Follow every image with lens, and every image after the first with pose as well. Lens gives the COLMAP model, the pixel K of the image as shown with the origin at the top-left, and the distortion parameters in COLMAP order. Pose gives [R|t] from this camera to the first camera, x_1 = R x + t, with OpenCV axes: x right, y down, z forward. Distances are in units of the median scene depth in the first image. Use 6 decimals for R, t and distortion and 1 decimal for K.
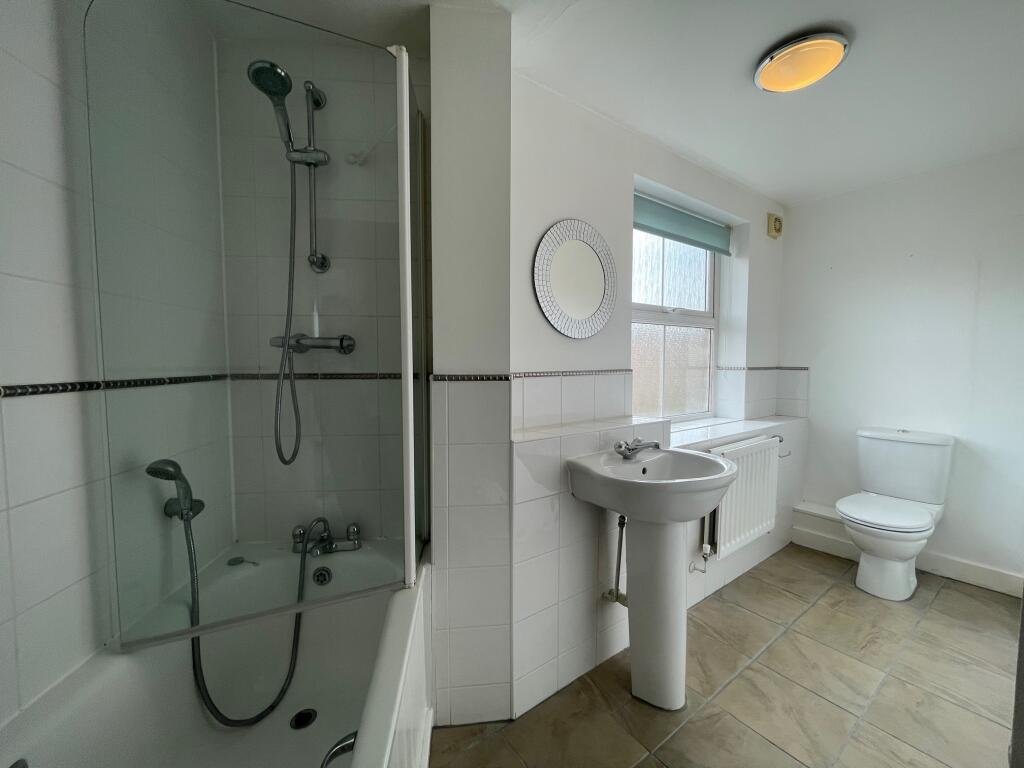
lens RADIAL K [[412.6, 0, 514.6], [0, 412.6, 381.8], [0, 0, 1]] dist [0.001721, -0.000039]
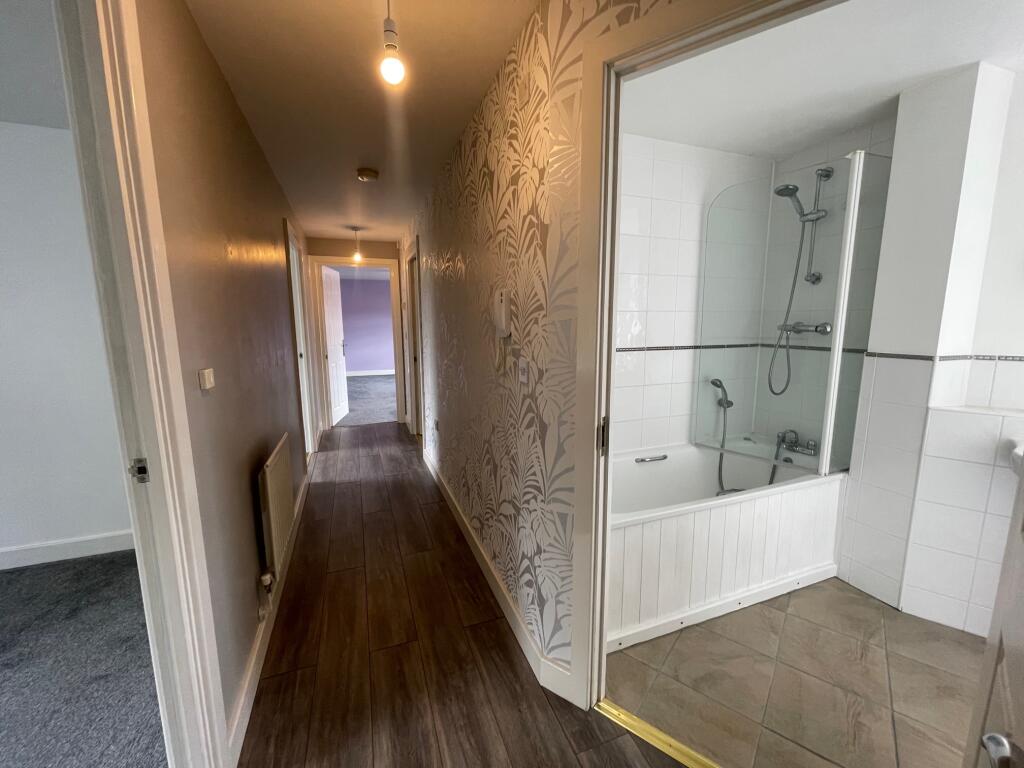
lens RADIAL K [[412.6, 0, 514.6], [0, 412.6, 381.8], [0, 0, 1]] dist [0.001721, -0.000039]
pose [[0.266200, 0.141747, -0.953439, 0.889865], [-0.049094, 0.989839, 0.133452, -0.046714], [0.962667, 0.011284, 0.270454, -0.620731]]
